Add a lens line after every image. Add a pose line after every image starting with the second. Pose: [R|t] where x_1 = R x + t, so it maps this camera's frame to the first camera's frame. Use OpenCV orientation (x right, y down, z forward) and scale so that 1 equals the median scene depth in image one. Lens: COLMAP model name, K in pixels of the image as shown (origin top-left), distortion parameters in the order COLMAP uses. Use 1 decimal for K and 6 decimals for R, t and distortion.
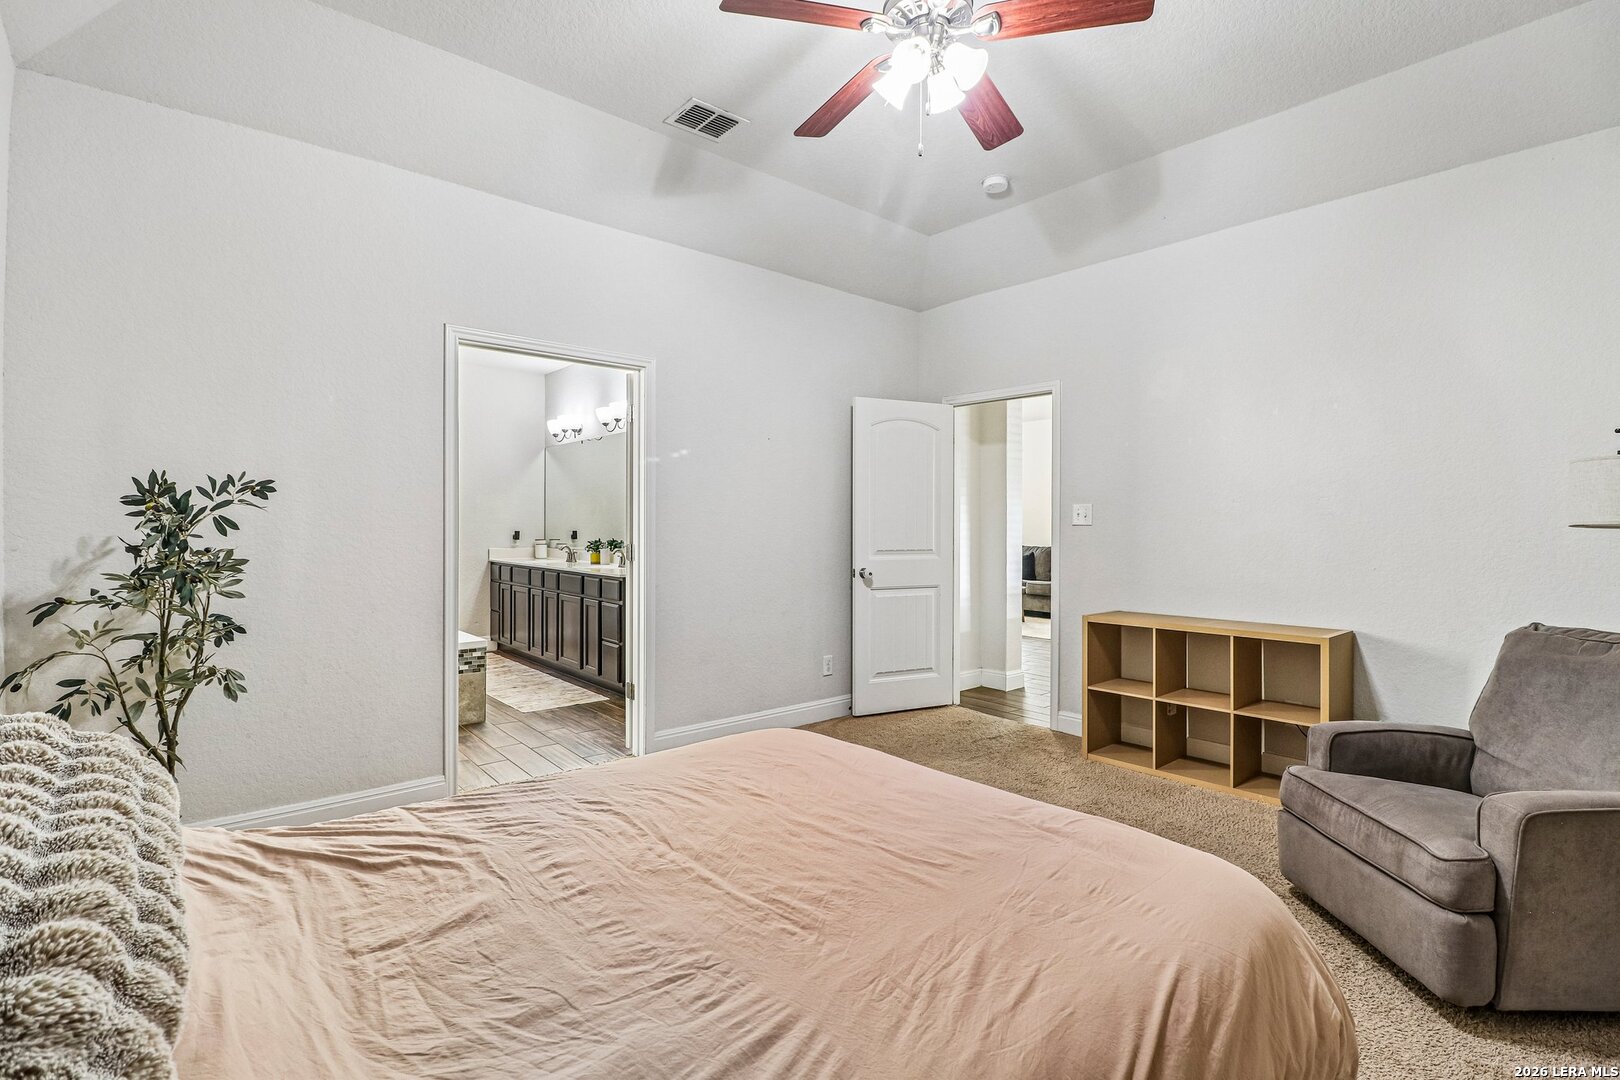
lens RADIAL K [[762.7, 0, 809.7], [0, 762.7, 523.4], [0, 0, 1]] dist [-0.002176, -0.000013]
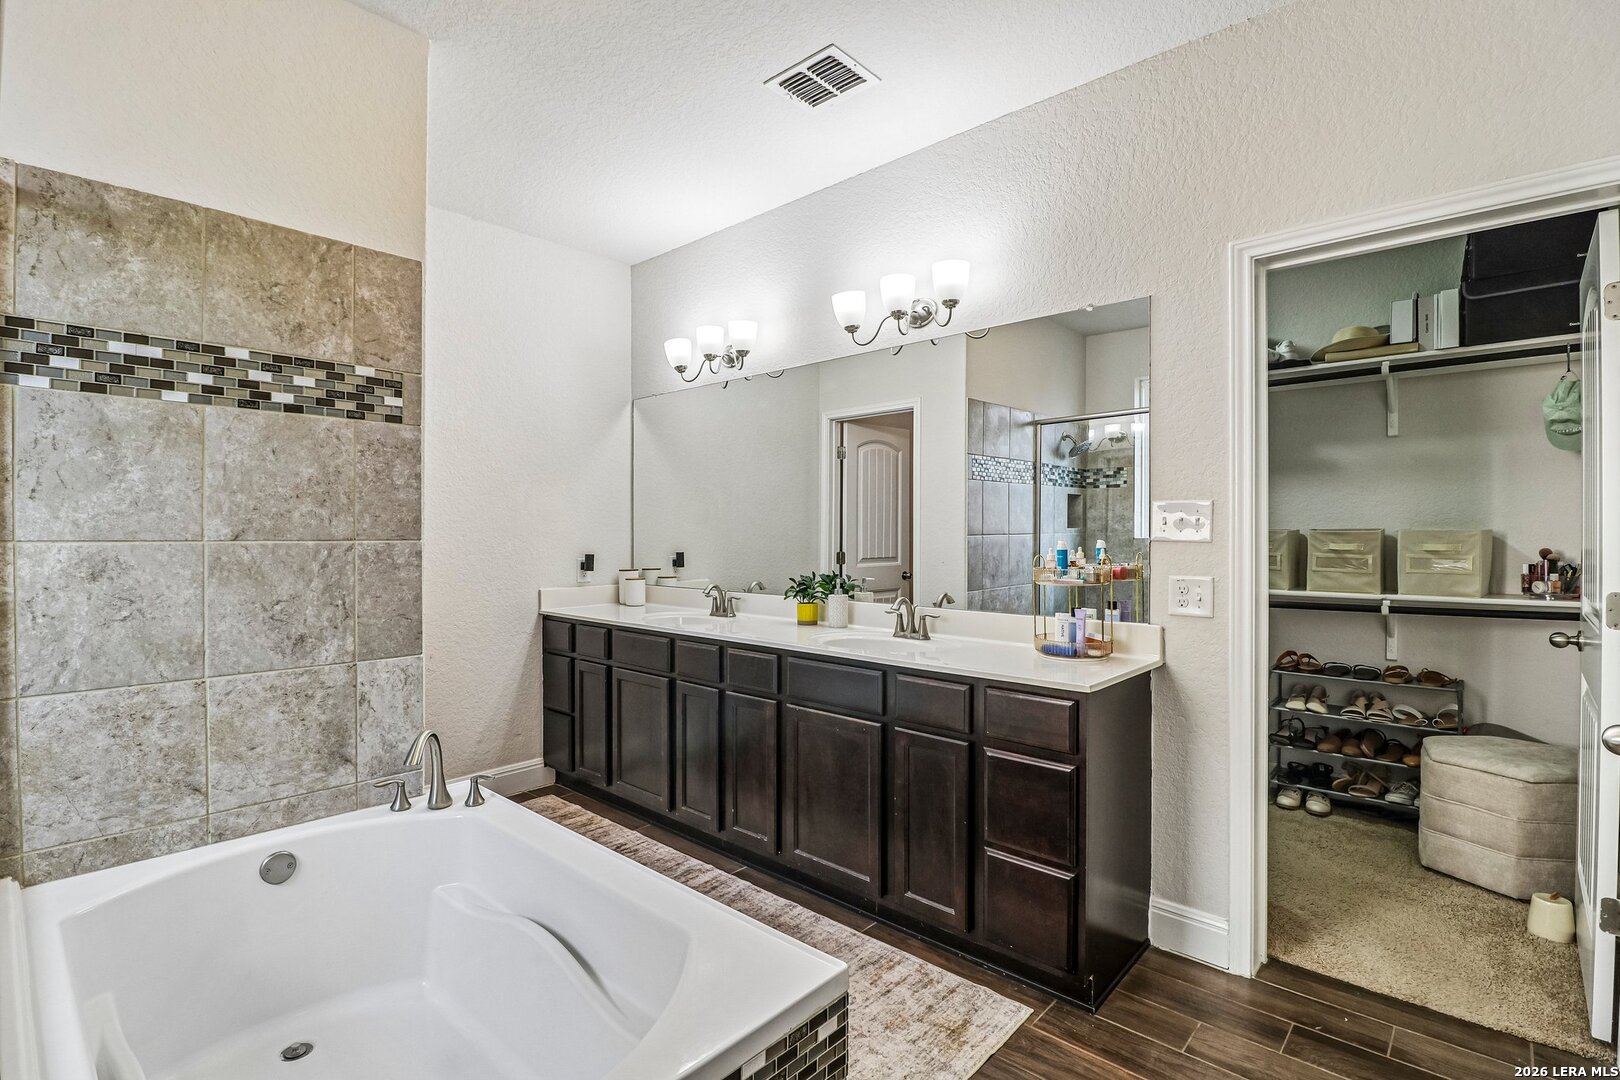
lens RADIAL K [[752.7, 0, 803.8], [0, 752.7, 528.5], [0, 0, 1]] dist [0.000682, -0.014342]
pose [[0.991726, 0.002058, 0.128354, -0.317075], [-0.000453, 0.999921, -0.012535, -0.001601], [-0.128369, 0.012374, 0.991649, 0.486637]]
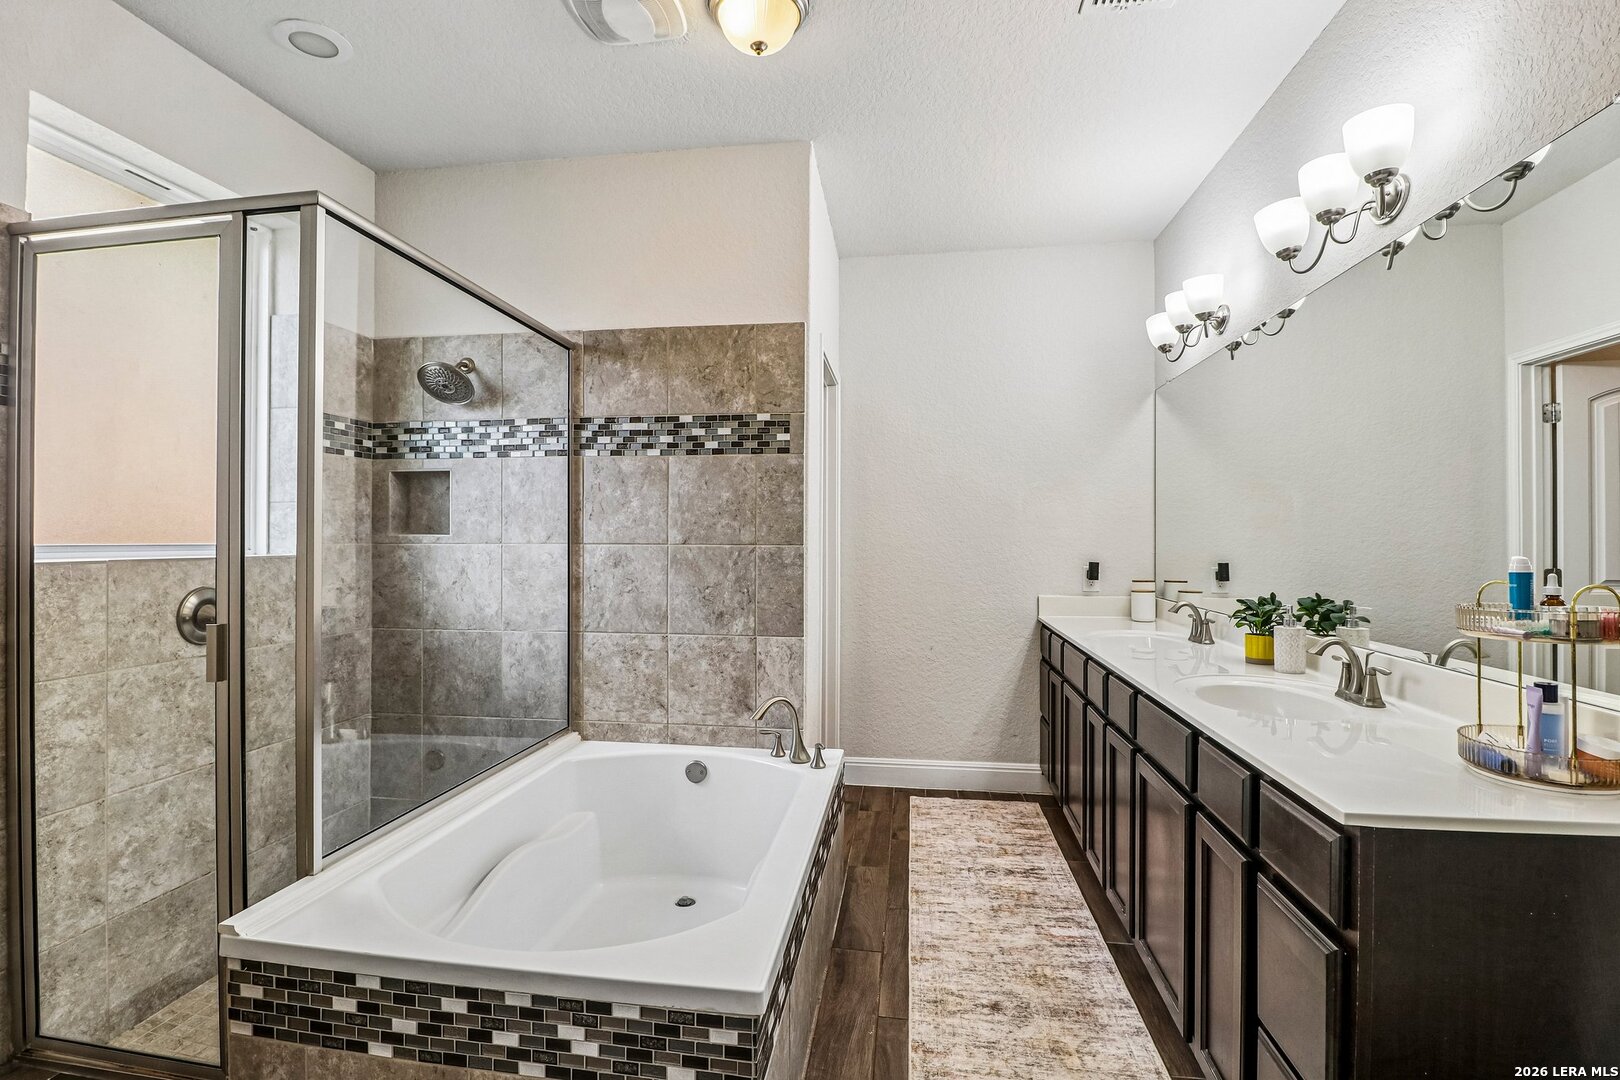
lens RADIAL K [[762.7, 0, 809.7], [0, 762.7, 523.4], [0, 0, 1]] dist [-0.002176, -0.000013]
pose [[0.661993, -0.011854, -0.749416, -0.140479], [-0.007450, 0.999721, -0.022394, -0.002981], [0.749473, 0.020408, 0.661721, 0.556359]]
